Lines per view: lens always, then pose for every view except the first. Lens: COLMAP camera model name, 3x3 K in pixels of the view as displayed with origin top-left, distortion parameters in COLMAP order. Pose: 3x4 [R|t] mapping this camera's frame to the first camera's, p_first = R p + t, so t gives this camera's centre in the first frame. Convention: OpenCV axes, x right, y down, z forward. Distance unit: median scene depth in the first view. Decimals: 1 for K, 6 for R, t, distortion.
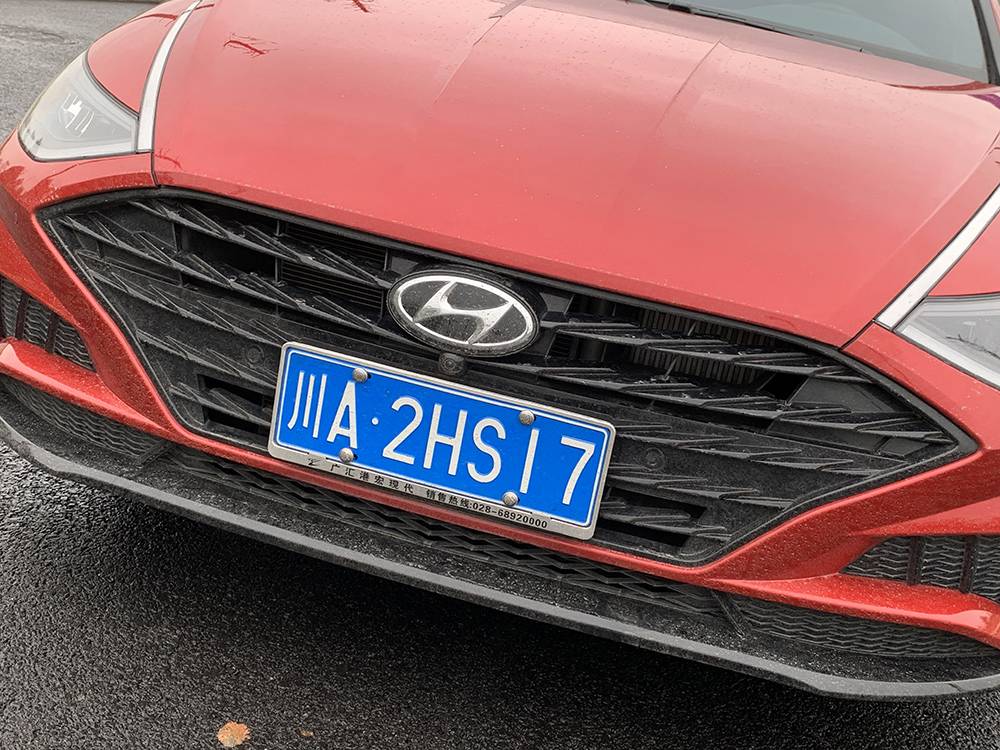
lens RADIAL K [[1272.3, 0, 494.8], [0, 1272.3, 373.7], [0, 0, 1]] dist [0.119775, 0.000000]
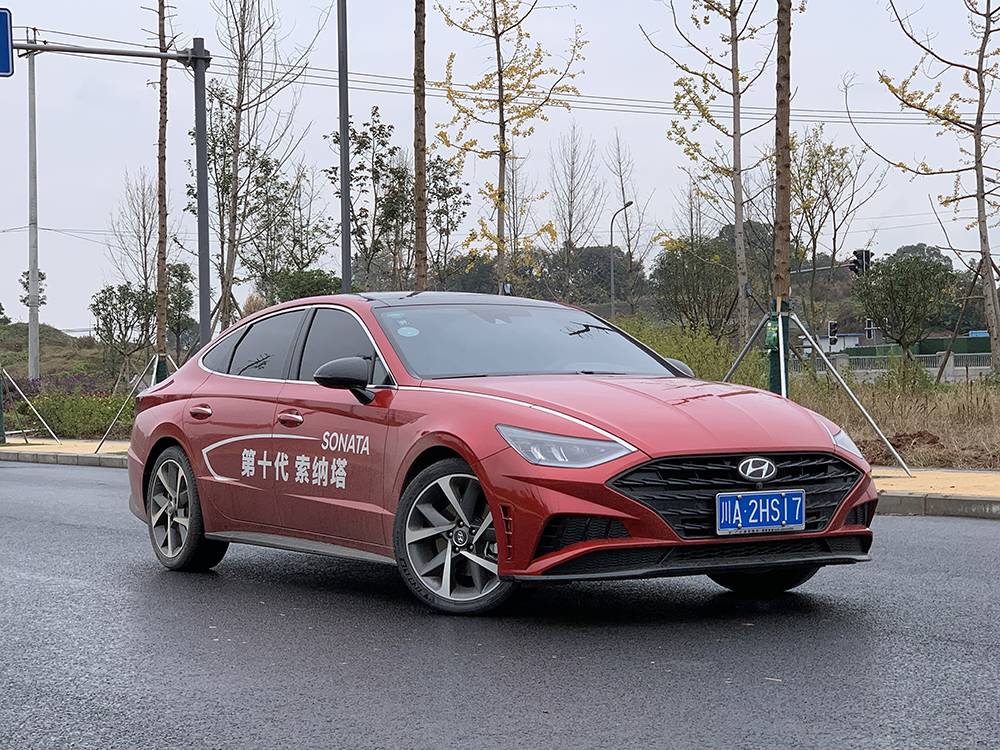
lens RADIAL K [[2110.0, 0, 498.9], [0, 2110.0, 374.5], [0, 0, 1]] dist [-0.013635, 0.000000]
pose [[0.680665, -0.187872, 0.708095, -4.021128], [0.352788, 0.931163, -0.092065, -0.011133], [-0.642055, 0.312473, 0.700090, -2.256622]]
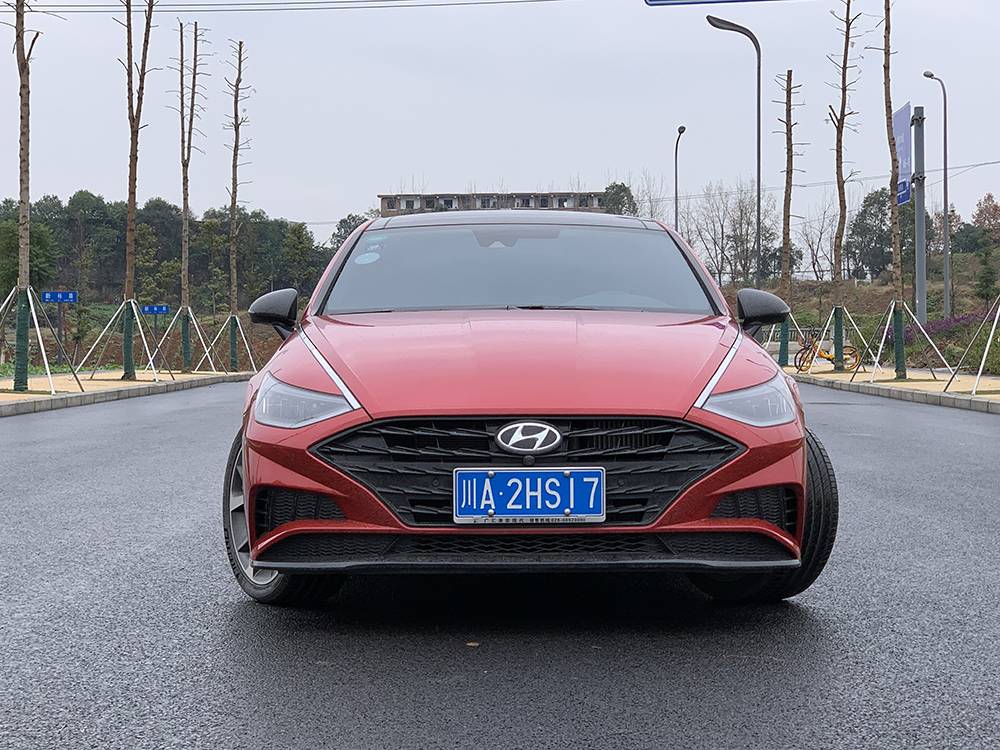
lens RADIAL K [[2110.0, 0, 500.1], [0, 2110.0, 374.1], [0, 0, 1]] dist [-0.013635, 0.000000]
pose [[0.951096, -0.193447, 0.240820, -0.967893], [0.249996, 0.939976, -0.232268, 0.715824], [-0.181433, 0.281113, 0.942368, -2.620802]]
